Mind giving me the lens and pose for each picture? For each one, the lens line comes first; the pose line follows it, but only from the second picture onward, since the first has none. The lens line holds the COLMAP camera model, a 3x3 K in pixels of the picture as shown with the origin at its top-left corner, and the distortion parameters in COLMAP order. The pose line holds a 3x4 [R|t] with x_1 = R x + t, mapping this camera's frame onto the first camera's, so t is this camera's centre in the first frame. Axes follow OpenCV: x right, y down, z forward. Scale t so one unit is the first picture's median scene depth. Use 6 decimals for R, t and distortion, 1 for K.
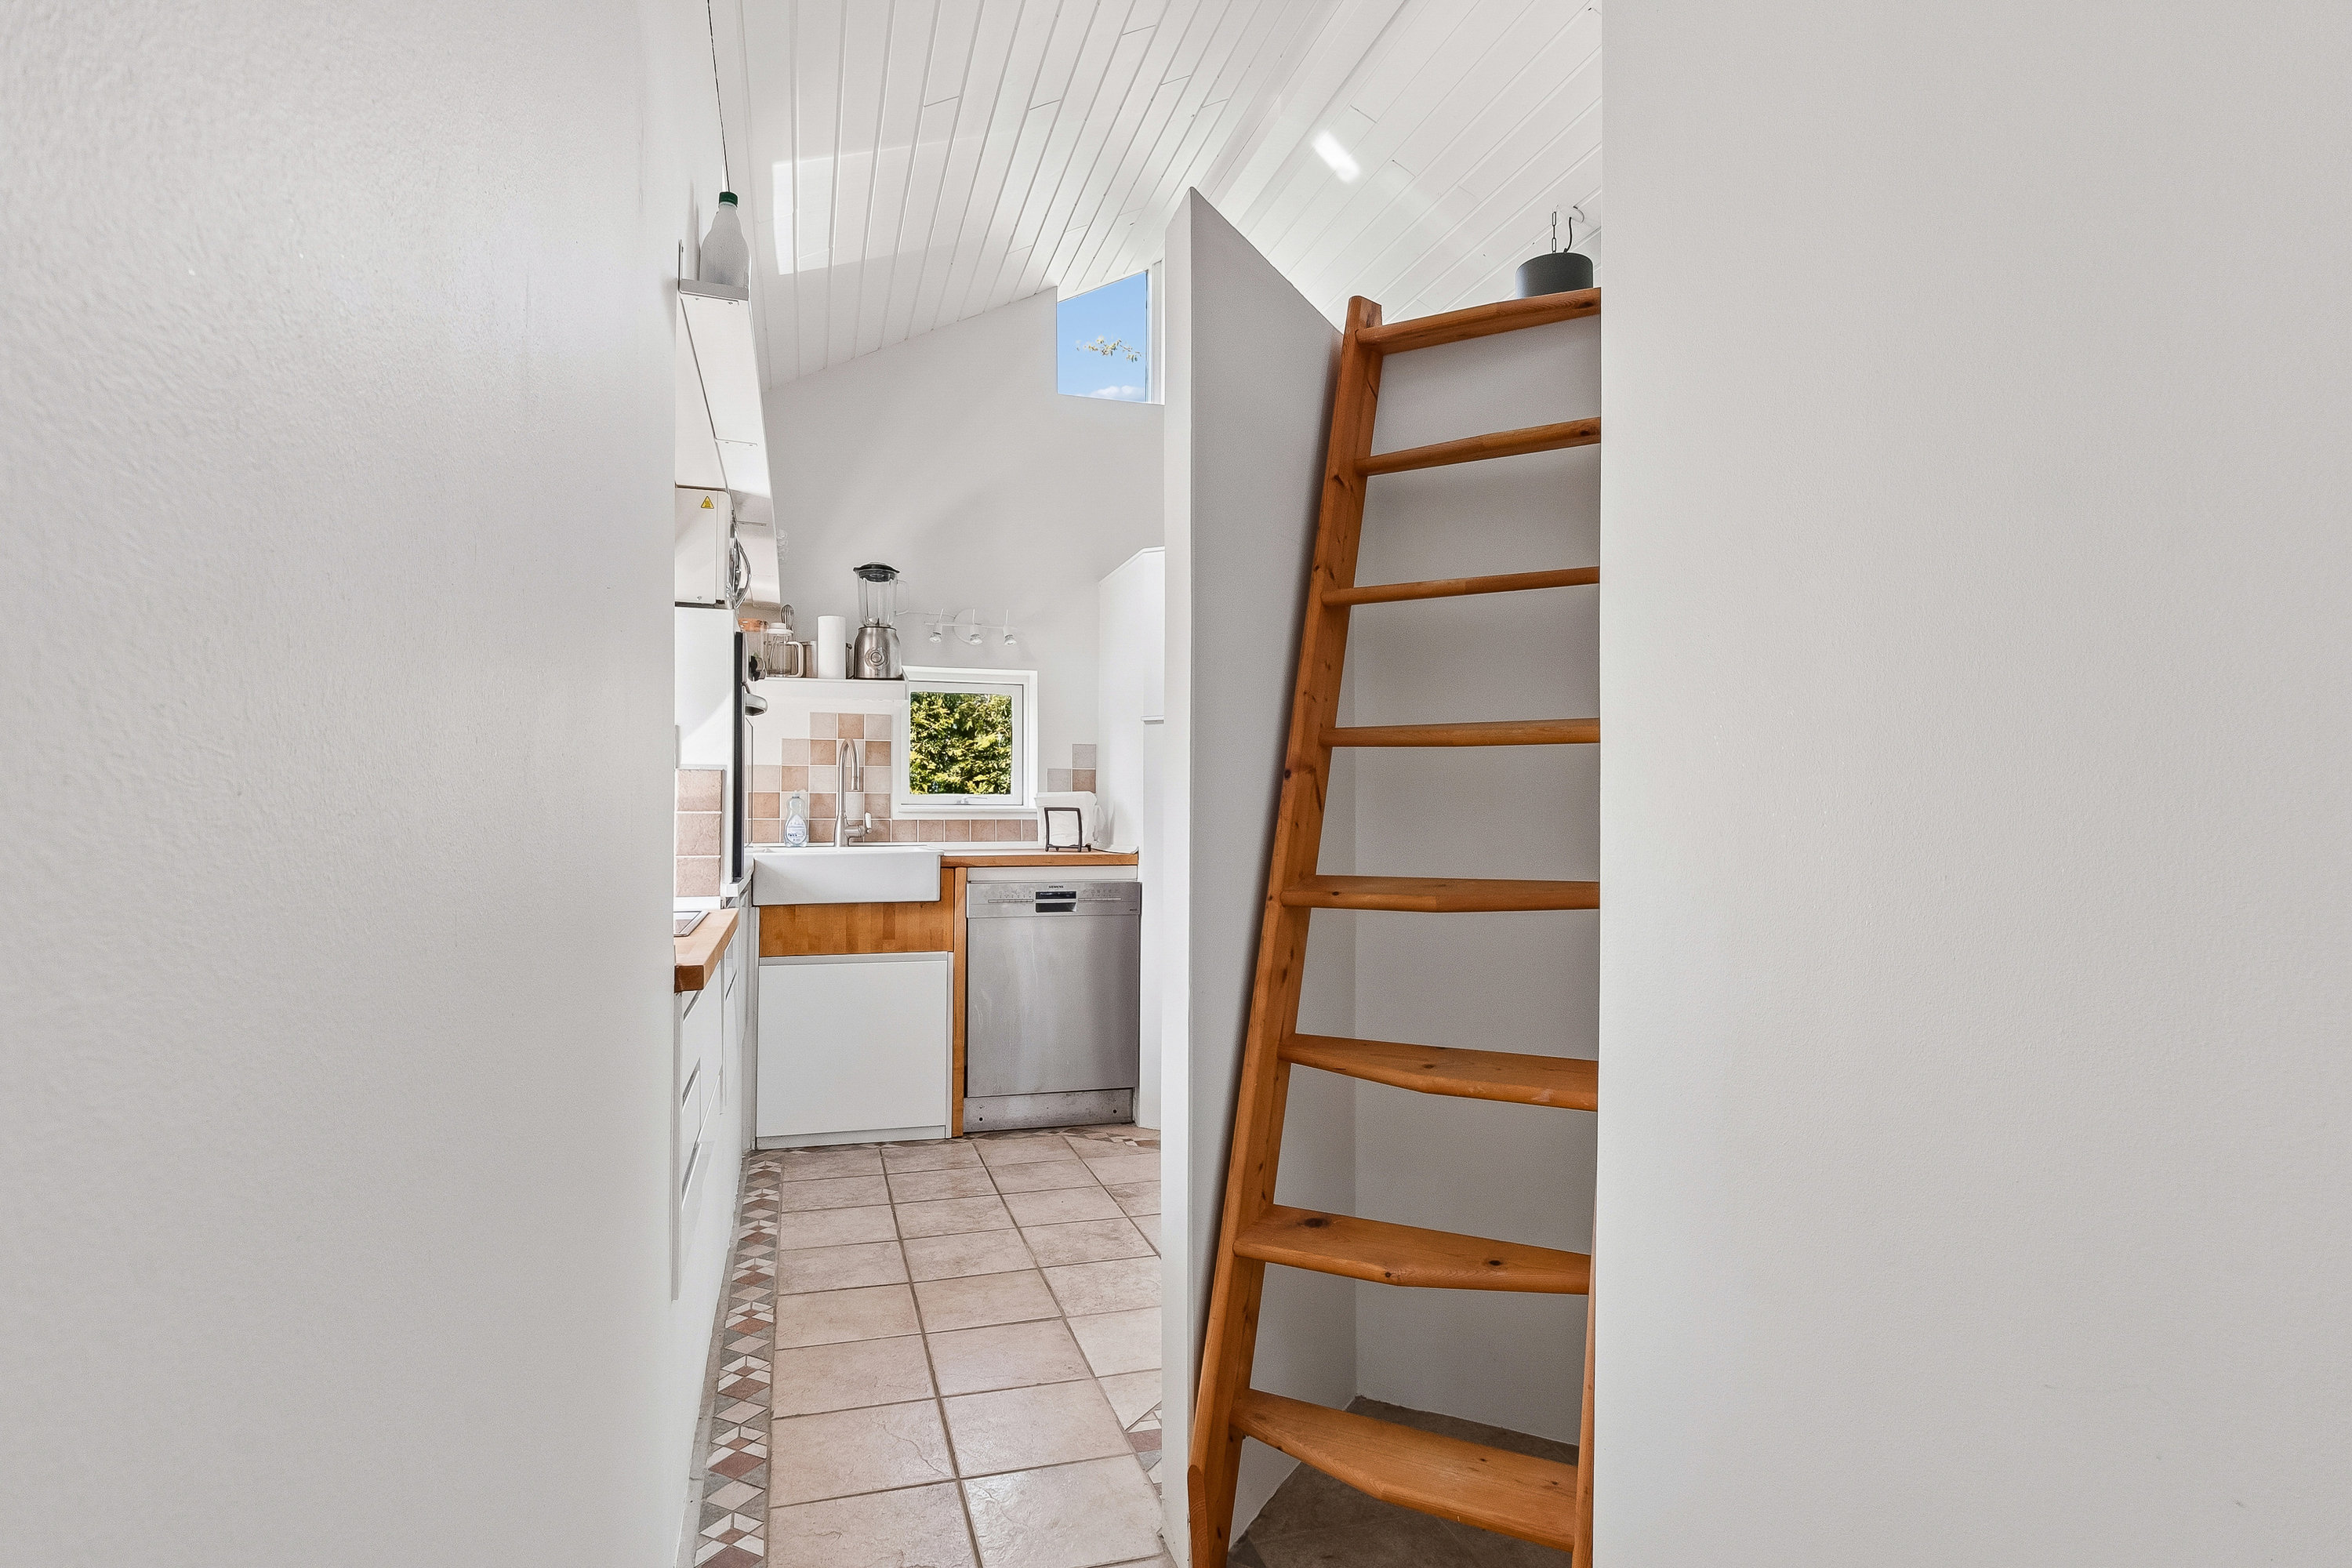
lens RADIAL K [[1263.6, 0, 1199.6], [0, 1263.6, 789.1], [0, 0, 1]] dist [0.005027, -0.000119]
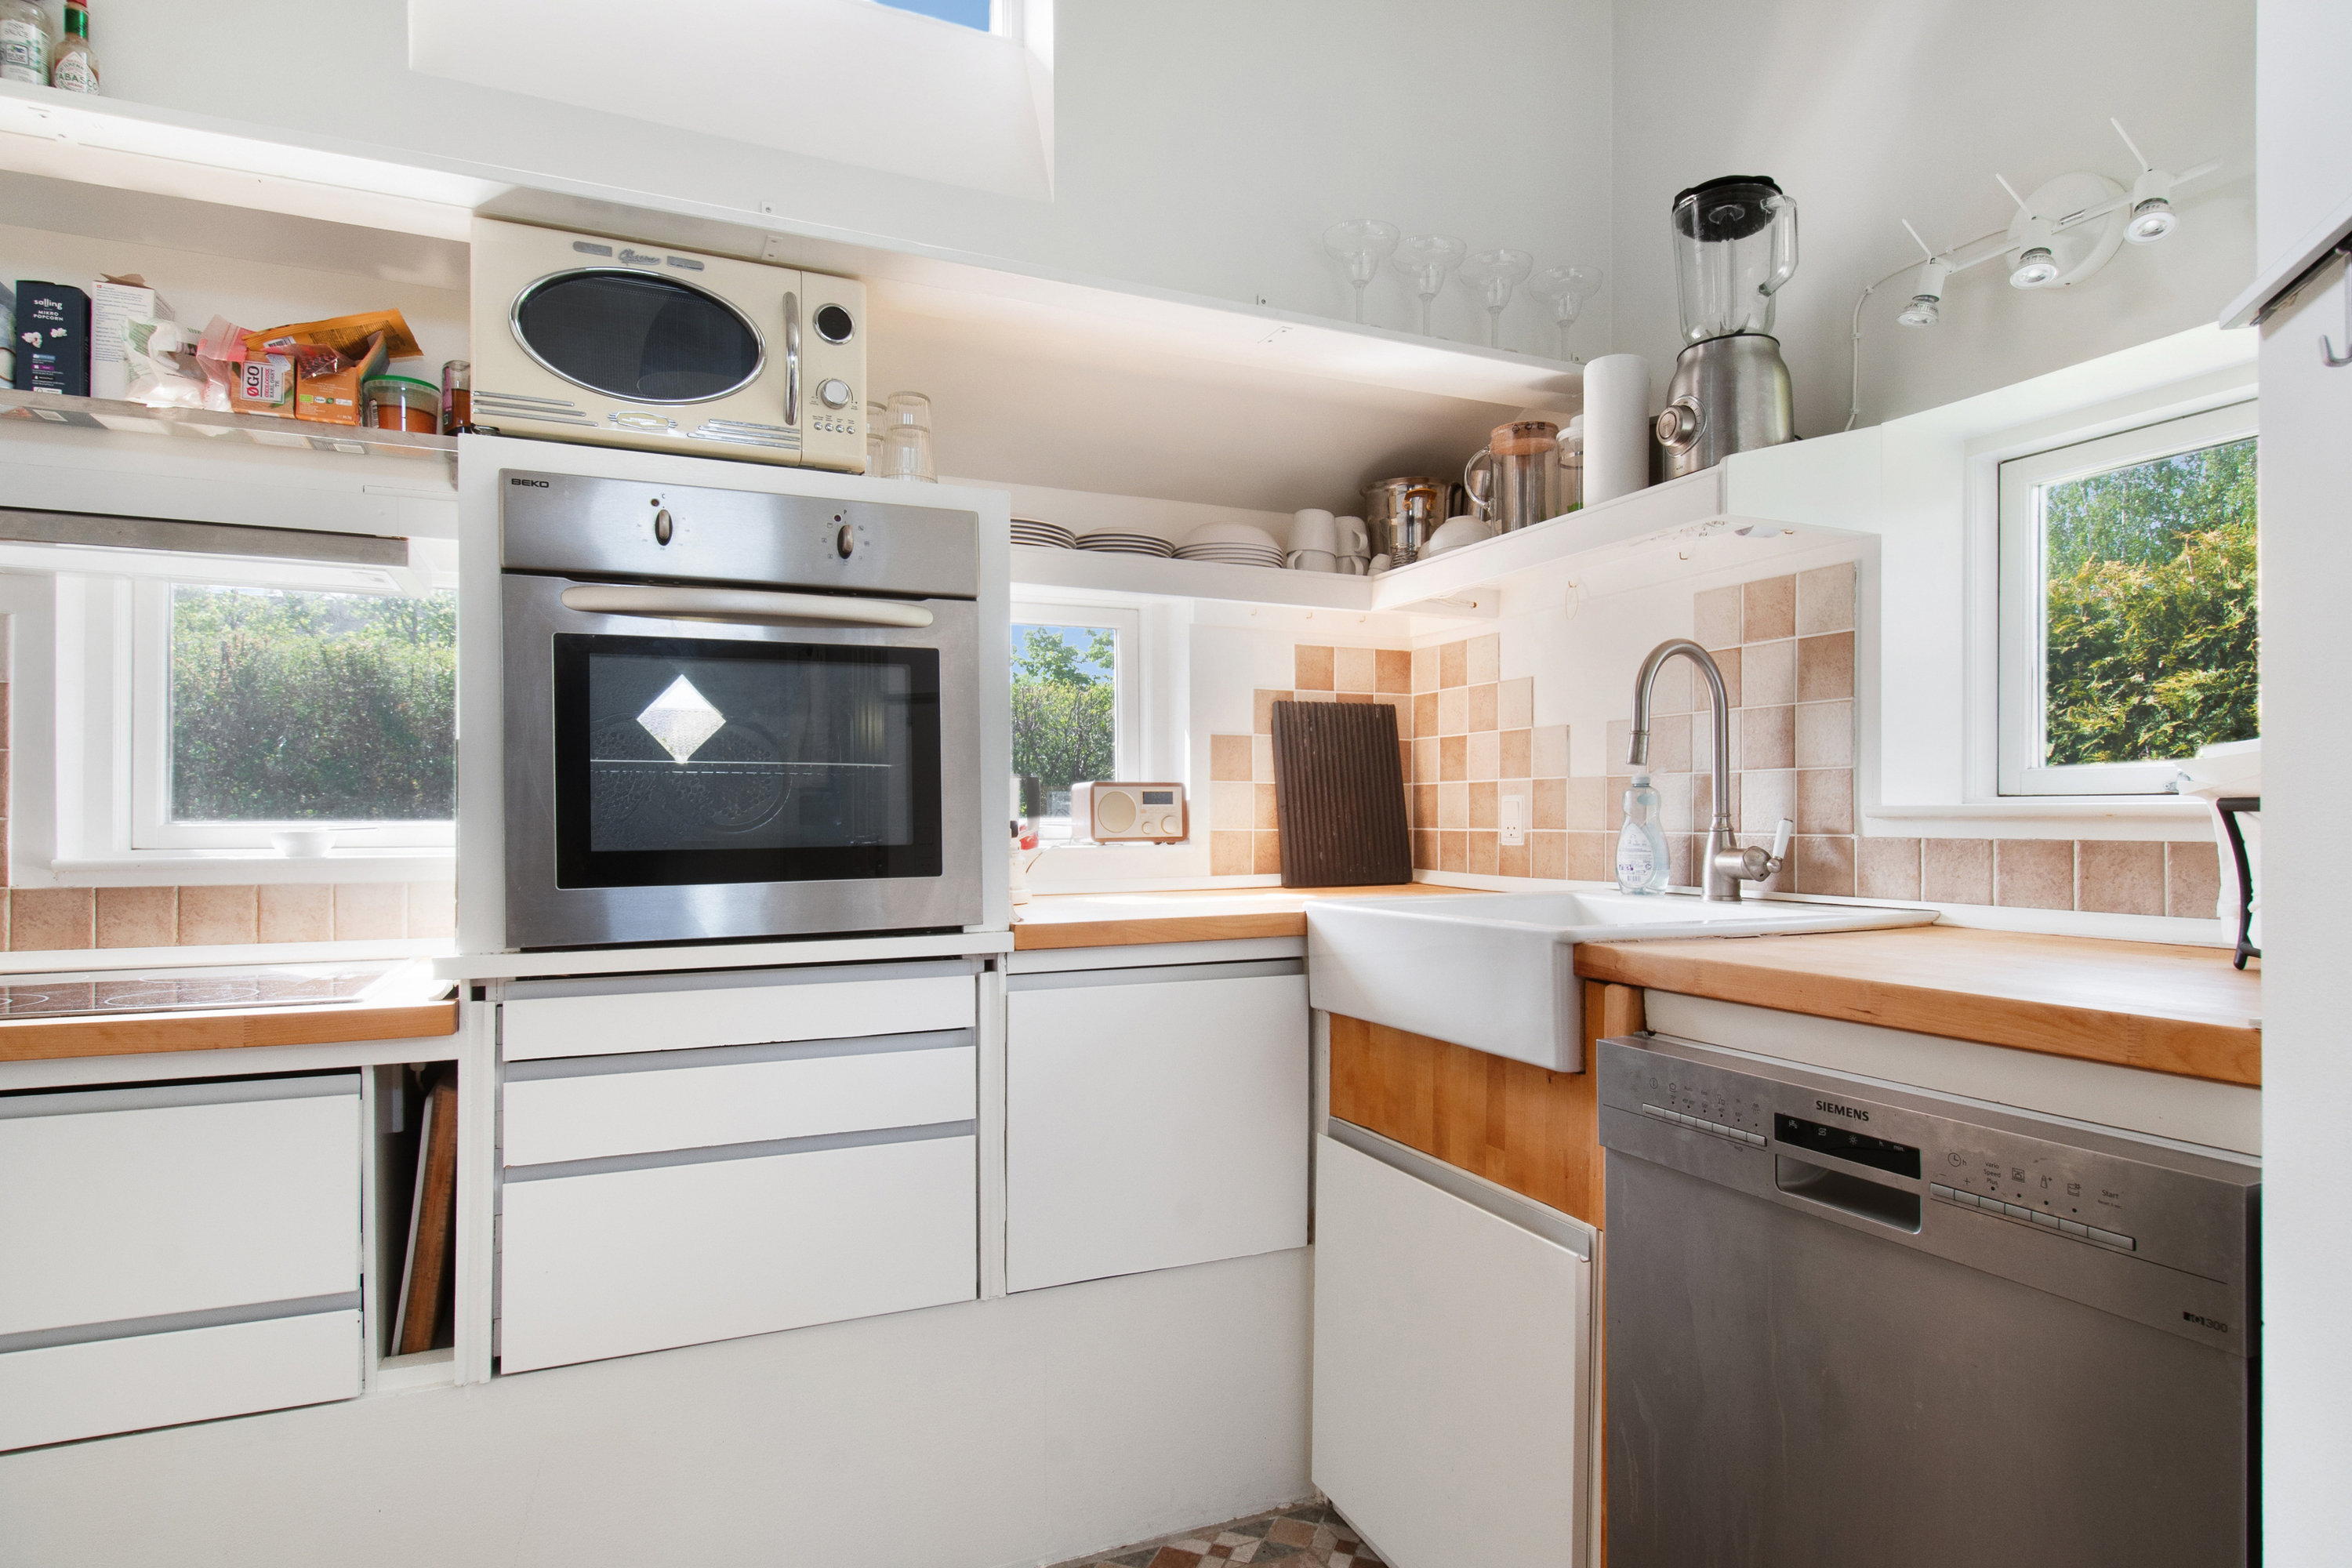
lens RADIAL K [[1259.6, 0, 1188.9], [0, 1259.6, 818.3], [0, 0, 1]] dist [0.009293, -0.014283]
pose [[0.103797, -0.006064, -0.994580, 0.126823], [0.019003, 0.999811, -0.004112, 0.018408], [0.994417, -0.018473, 0.103893, 0.871962]]
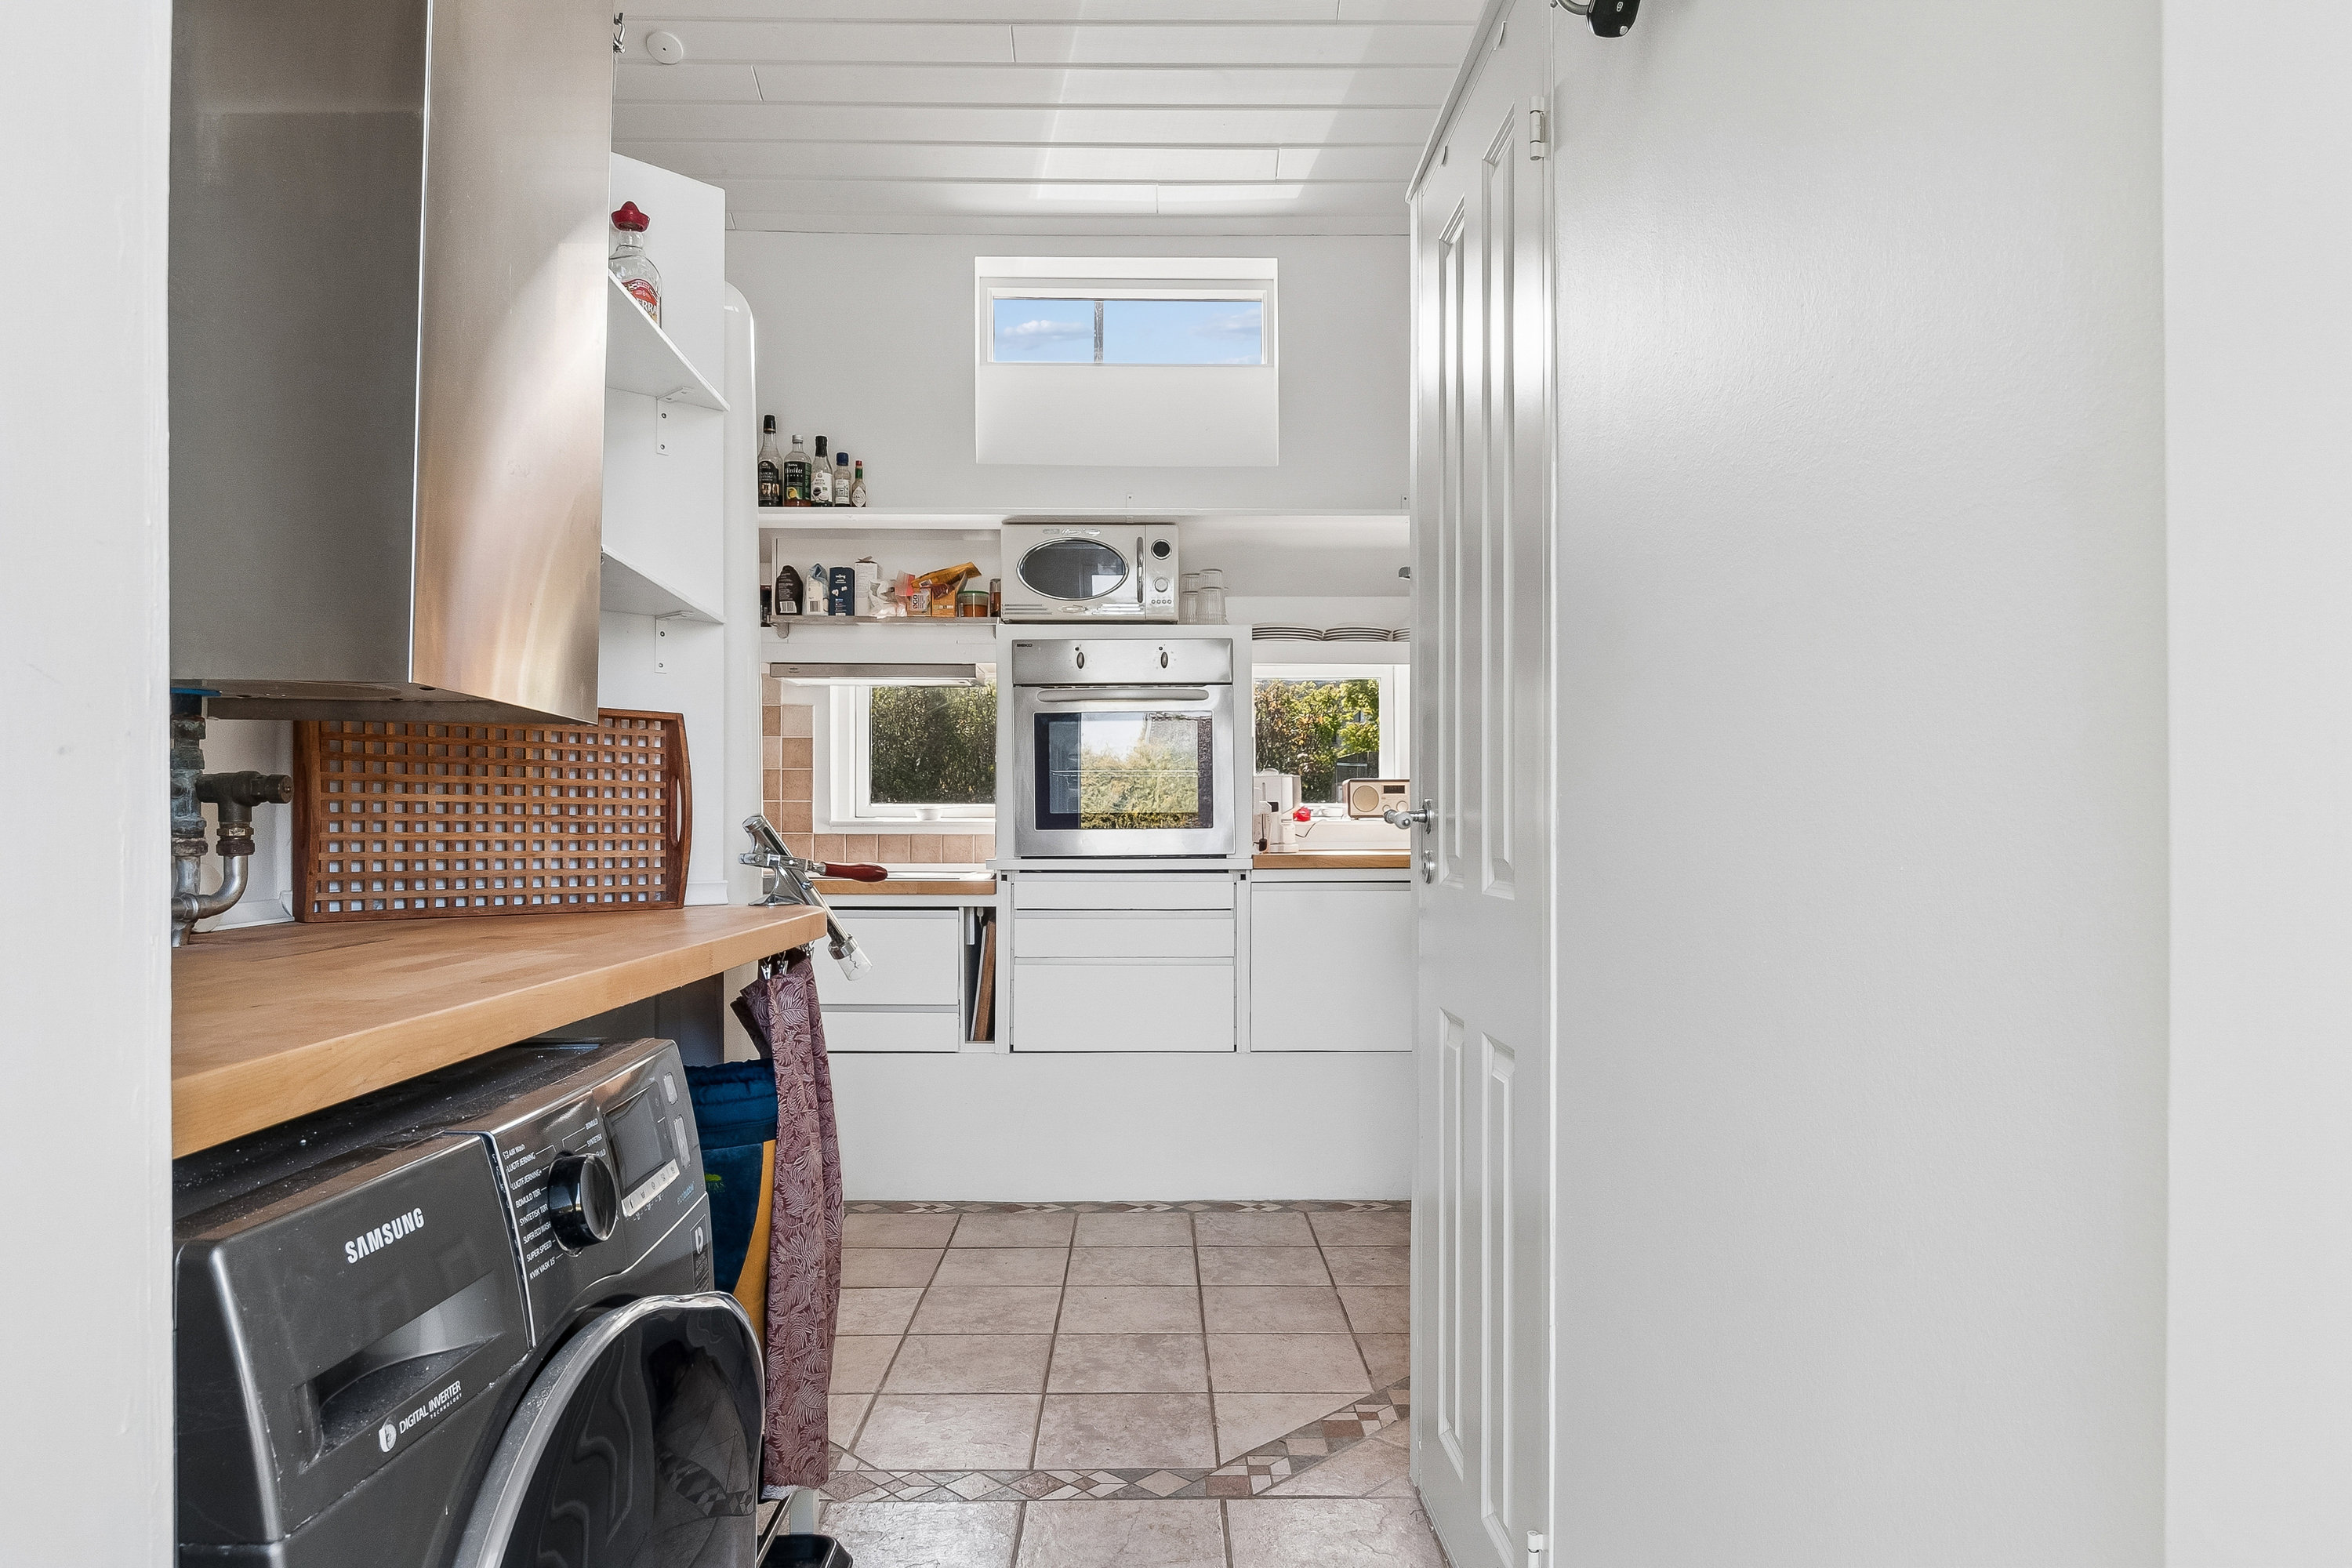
lens RADIAL K [[1442.8, 0, 1170.8], [0, 1442.8, 846.2], [0, 0, 1]] dist [-0.003301, -0.000173]
pose [[-0.298528, 0.004582, -0.954390, 0.594700], [0.014078, 0.999901, 0.000397, 0.045357], [0.954297, -0.013317, -0.298562, 1.083617]]
